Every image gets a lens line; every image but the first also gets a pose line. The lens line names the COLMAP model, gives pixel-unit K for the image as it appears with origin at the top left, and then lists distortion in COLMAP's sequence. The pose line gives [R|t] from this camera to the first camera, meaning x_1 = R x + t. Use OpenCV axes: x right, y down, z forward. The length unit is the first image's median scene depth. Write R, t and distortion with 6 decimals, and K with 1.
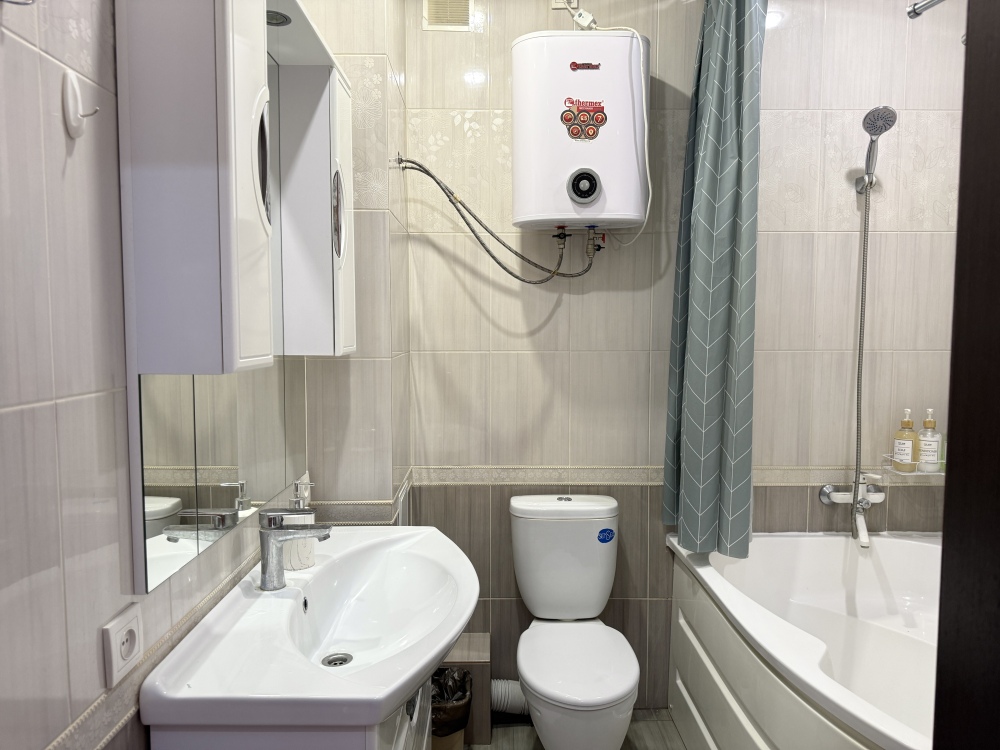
lens RADIAL K [[703.8, 0, 457.0], [0, 703.8, 402.7], [0, 0, 1]] dist [0.074366, -0.096094]
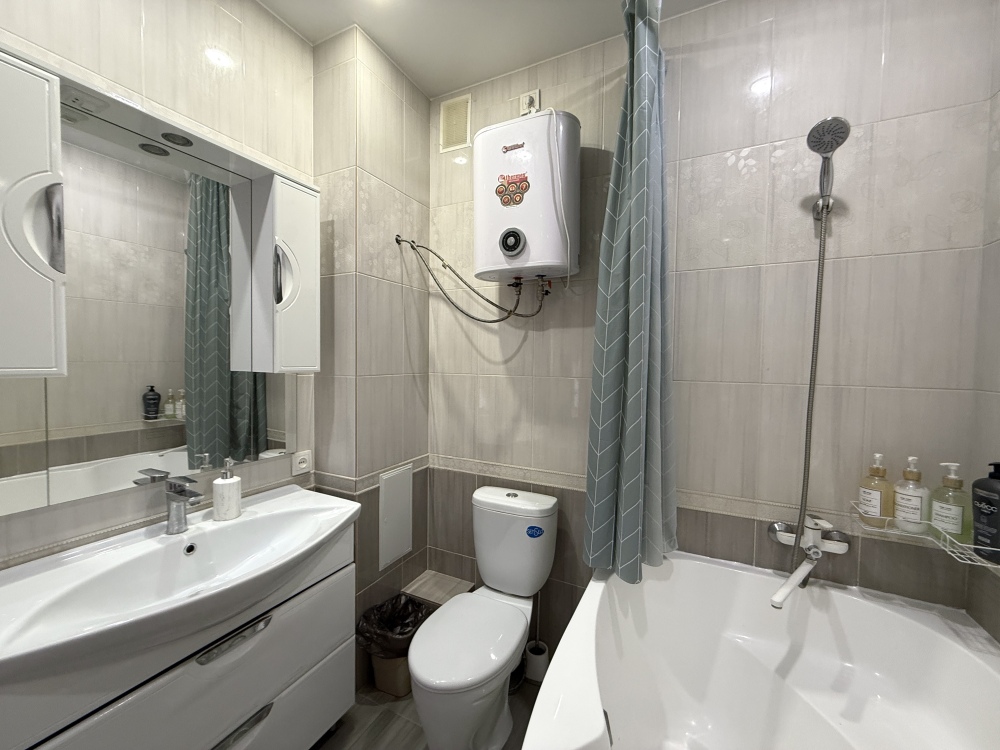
lens RADIAL K [[399.7, 0, 465.0], [0, 399.7, 383.6], [0, 0, 1]] dist [-0.001172, 0.000683]
pose [[0.894030, 0.038528, -0.446348, 0.387444], [-0.059780, 0.997645, -0.033623, -0.029960], [0.444002, 0.056743, 0.894228, 0.326643]]
